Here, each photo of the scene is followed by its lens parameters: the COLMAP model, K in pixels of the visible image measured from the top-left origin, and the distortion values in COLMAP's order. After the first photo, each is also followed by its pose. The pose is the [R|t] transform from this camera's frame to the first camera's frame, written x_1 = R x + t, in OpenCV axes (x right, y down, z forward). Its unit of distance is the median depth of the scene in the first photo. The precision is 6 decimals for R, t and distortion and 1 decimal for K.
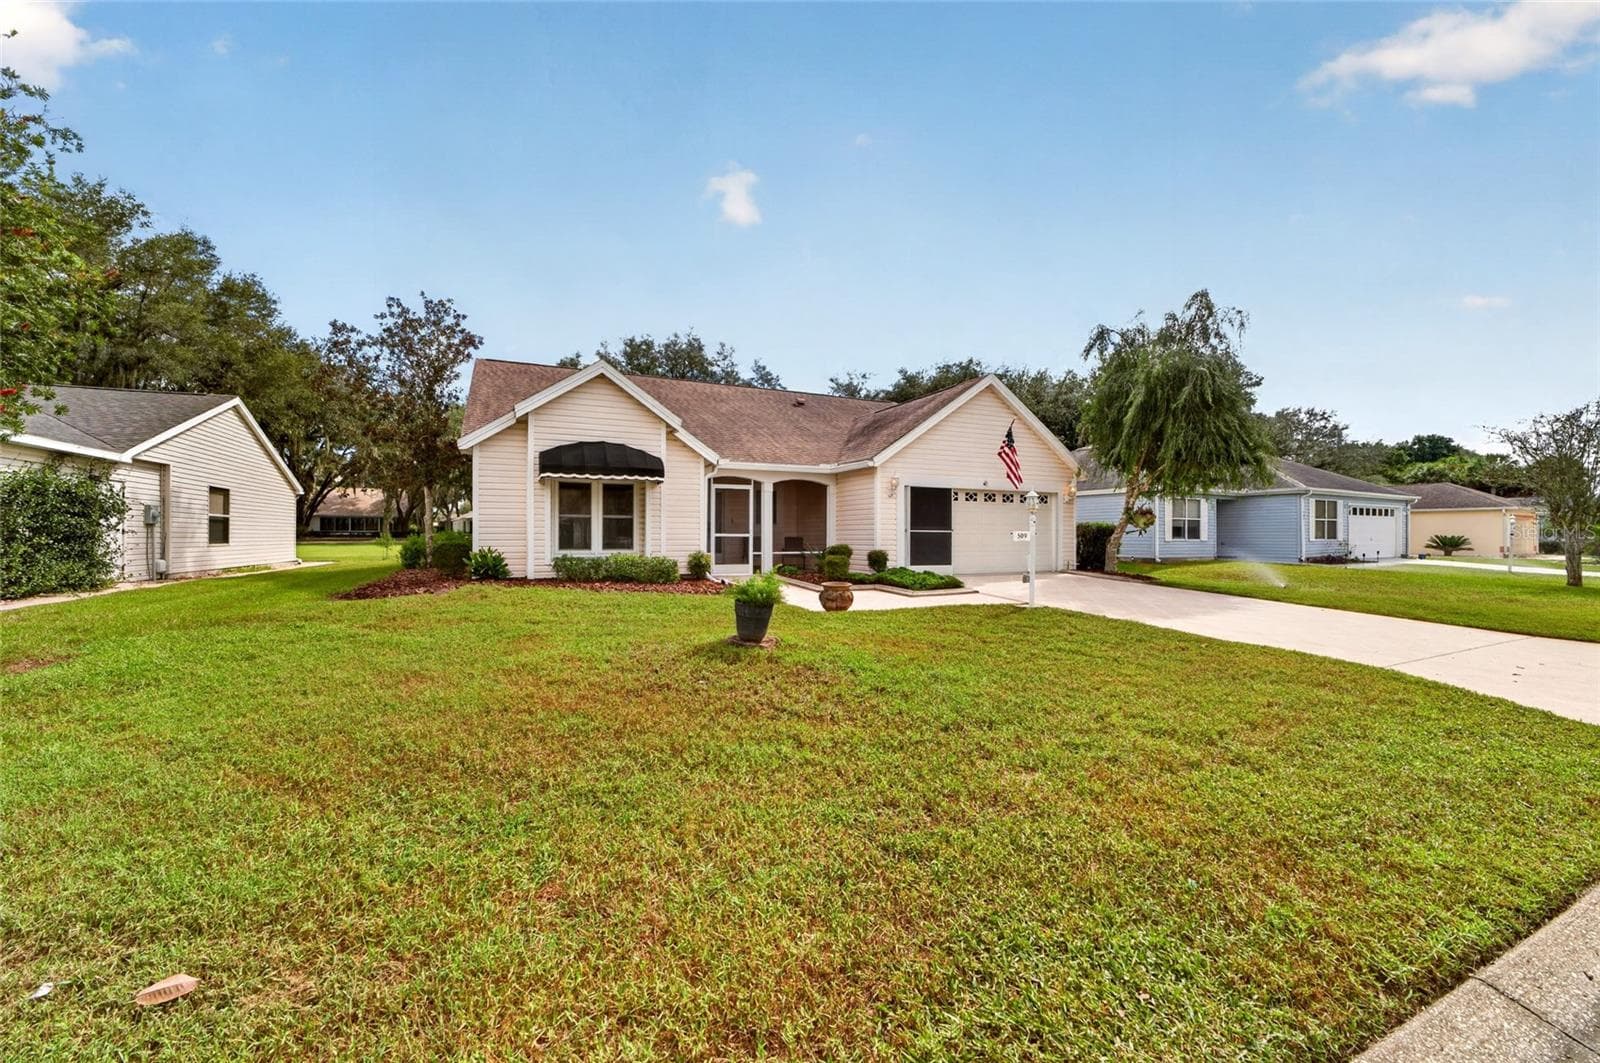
lens RADIAL K [[618.1, 0, 797.7], [0, 618.1, 530.9], [0, 0, 1]] dist [-0.025962, 0.000282]
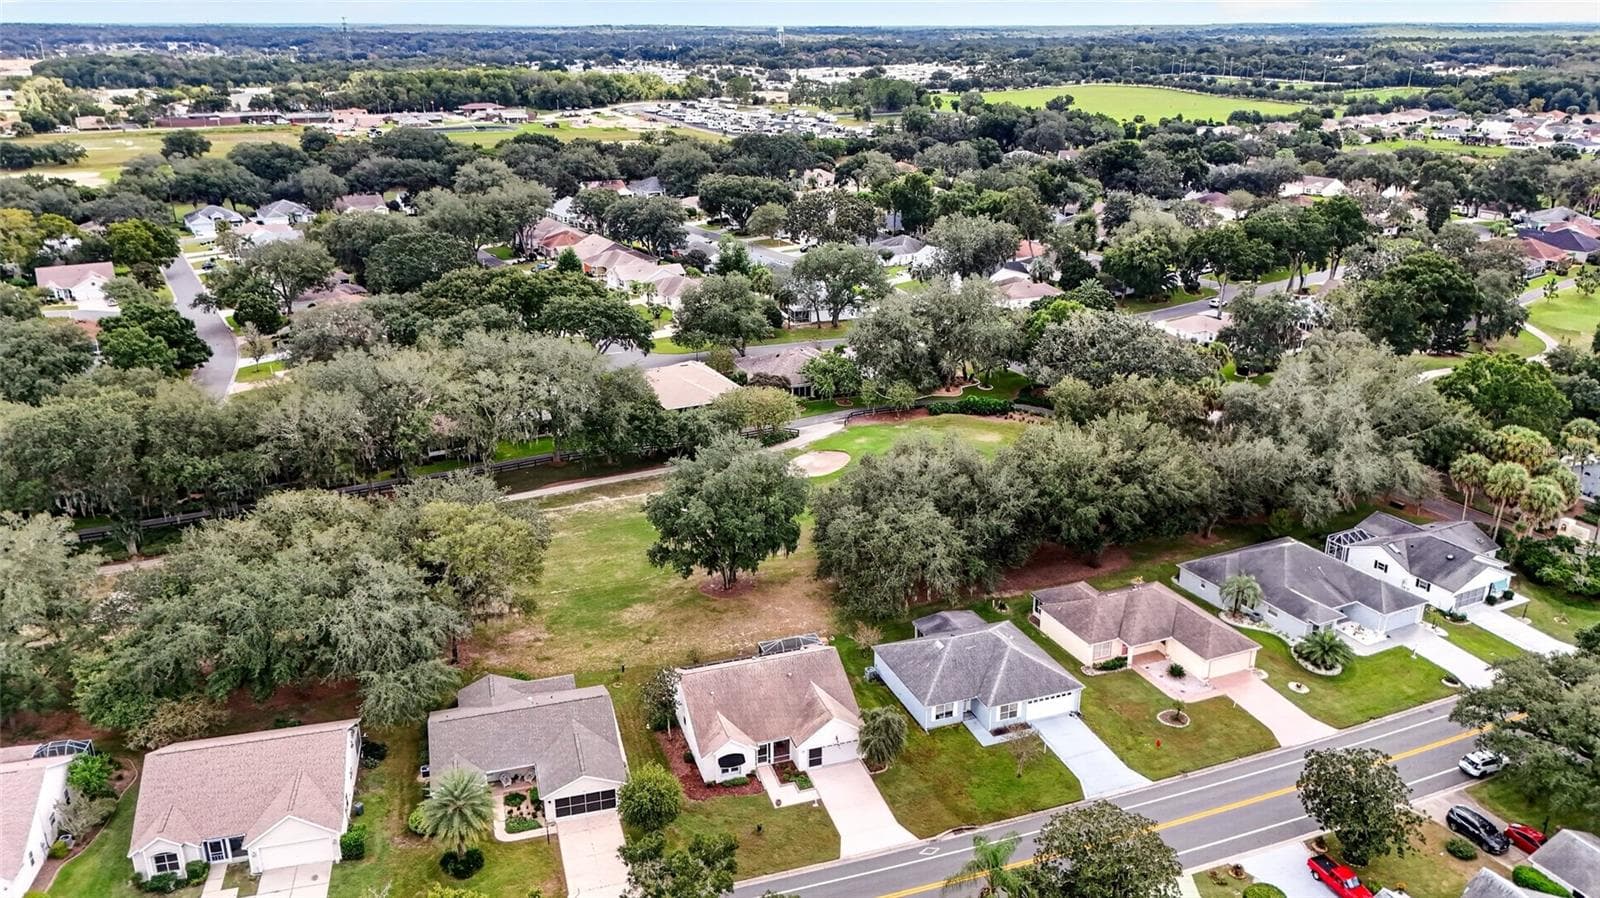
lens RADIAL K [[1172.3, 0, 803.9], [0, 1172.3, 443.8], [0, 0, 1]] dist [0.067146, -0.075254]
pose [[0.993403, 0.037708, -0.108294, 0.828038], [0.001559, 0.939857, 0.341565, -4.121602], [0.114661, -0.339481, 0.933598, -4.887637]]
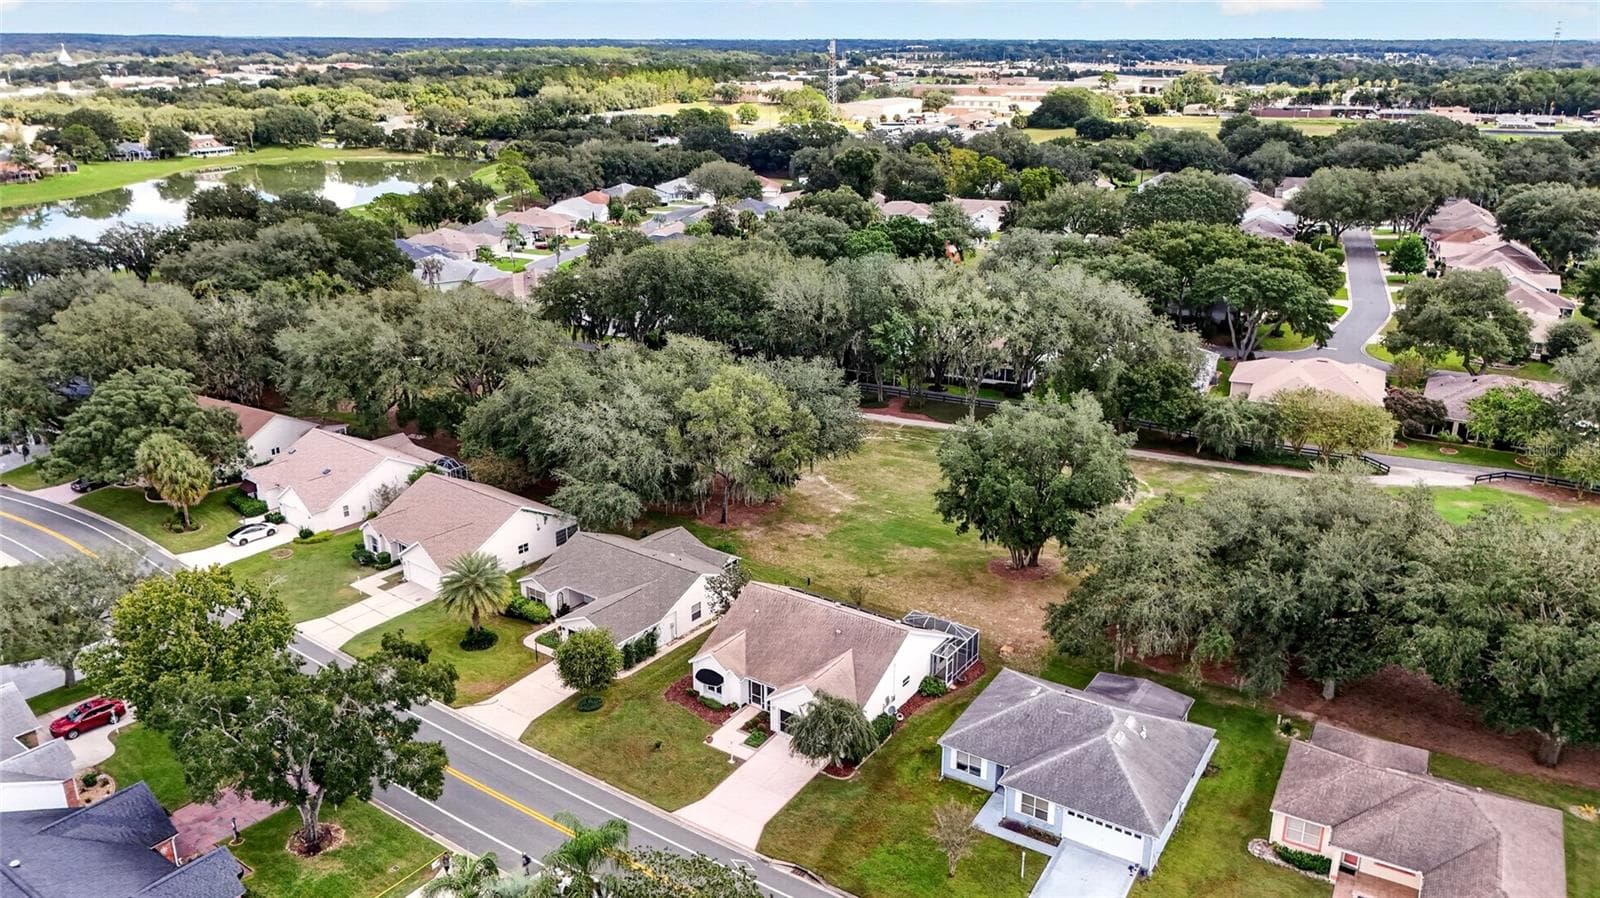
lens RADIAL K [[1172.3, 0, 803.9], [0, 1172.3, 443.8], [0, 0, 1]] dist [0.067146, -0.075254]
pose [[0.505440, 0.280571, -0.815972, 4.606898], [0.004447, 0.944798, 0.327623, -3.207888], [0.862850, -0.169222, 0.476291, -1.472932]]
